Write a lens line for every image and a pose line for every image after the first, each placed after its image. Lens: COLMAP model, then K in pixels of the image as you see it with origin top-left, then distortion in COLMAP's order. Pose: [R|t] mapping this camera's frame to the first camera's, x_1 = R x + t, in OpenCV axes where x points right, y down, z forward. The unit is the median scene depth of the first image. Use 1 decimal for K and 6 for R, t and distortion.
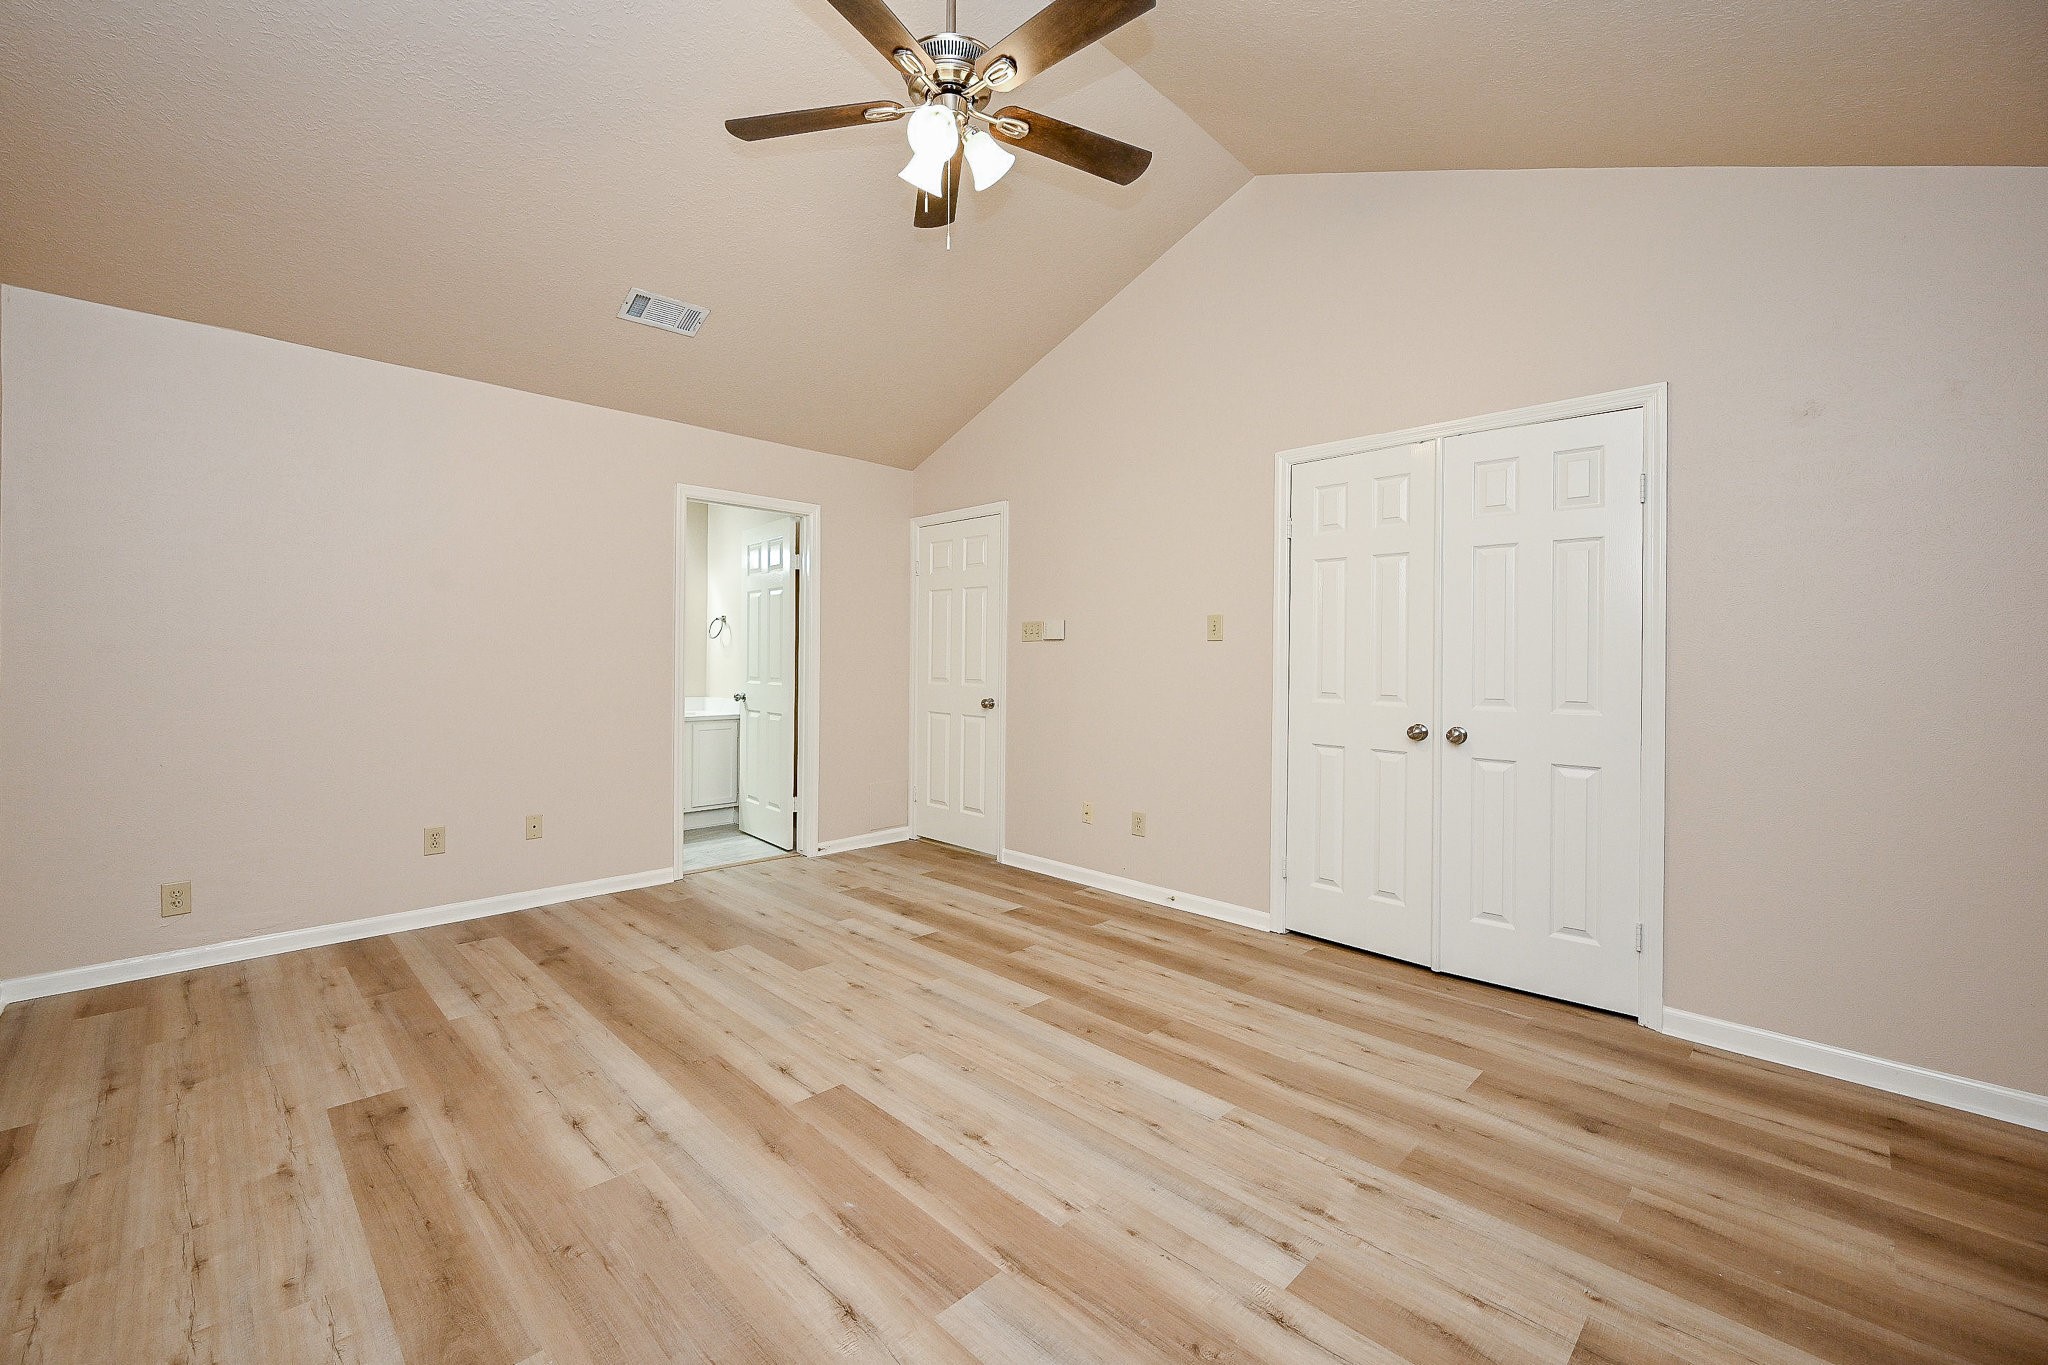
lens RADIAL K [[836.6, 0, 983.9], [0, 836.6, 660.5], [0, 0, 1]] dist [-0.001727, 0.000012]
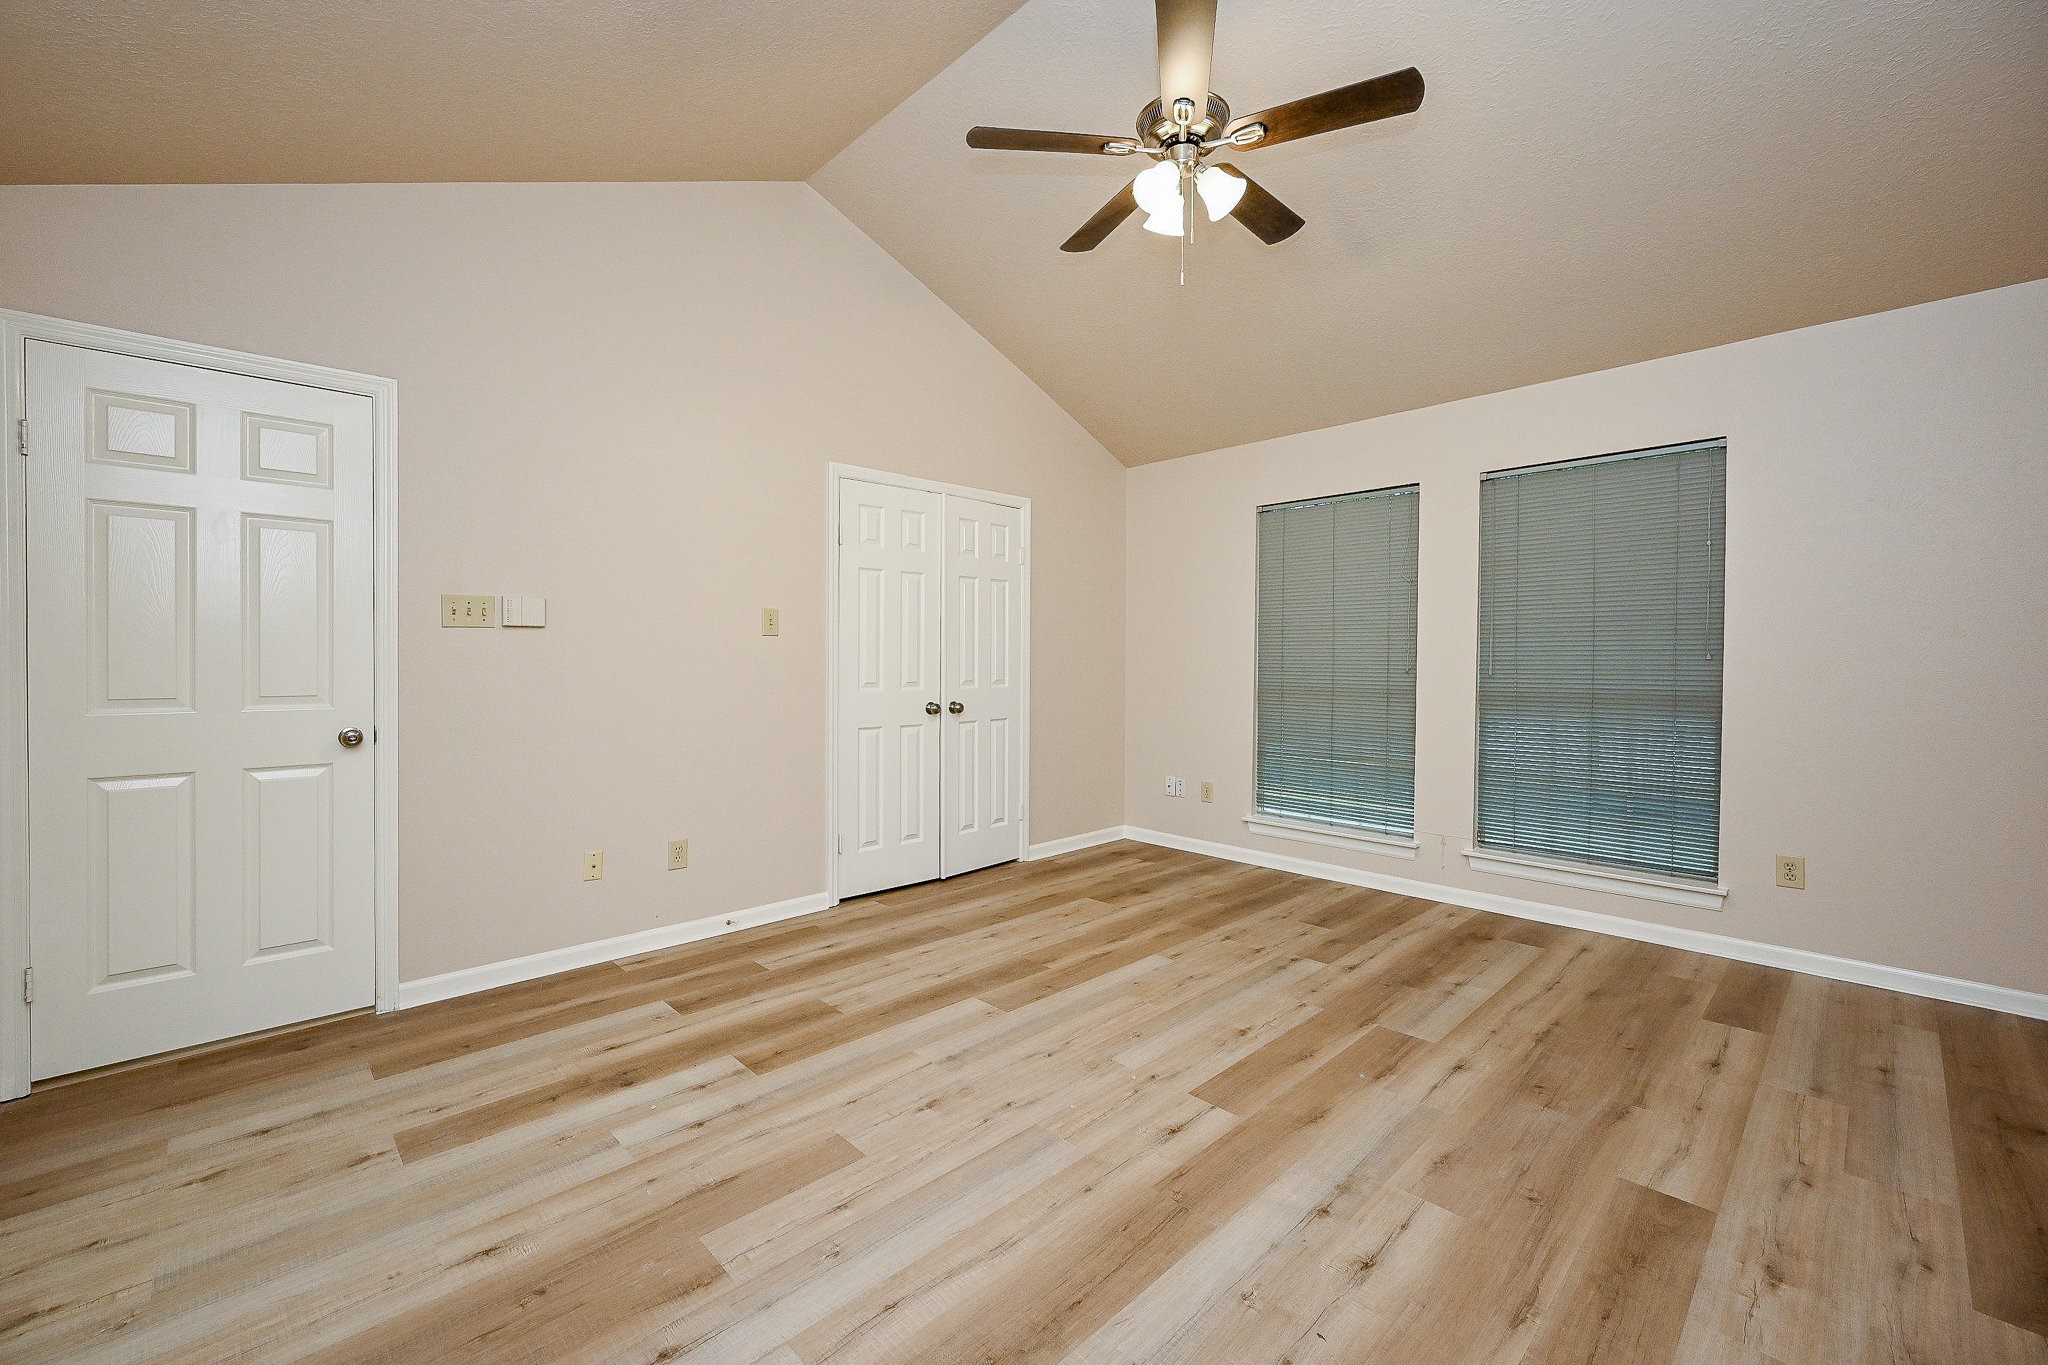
lens RADIAL K [[817.4, 0, 1021.5], [0, 817.4, 663.4], [0, 0, 1]] dist [0.000233, -0.000397]
pose [[0.008033, -0.017680, 0.999811, -0.913336], [0.000006, 0.999844, 0.017681, -0.011038], [-0.999968, -0.000136, 0.008032, 0.969585]]
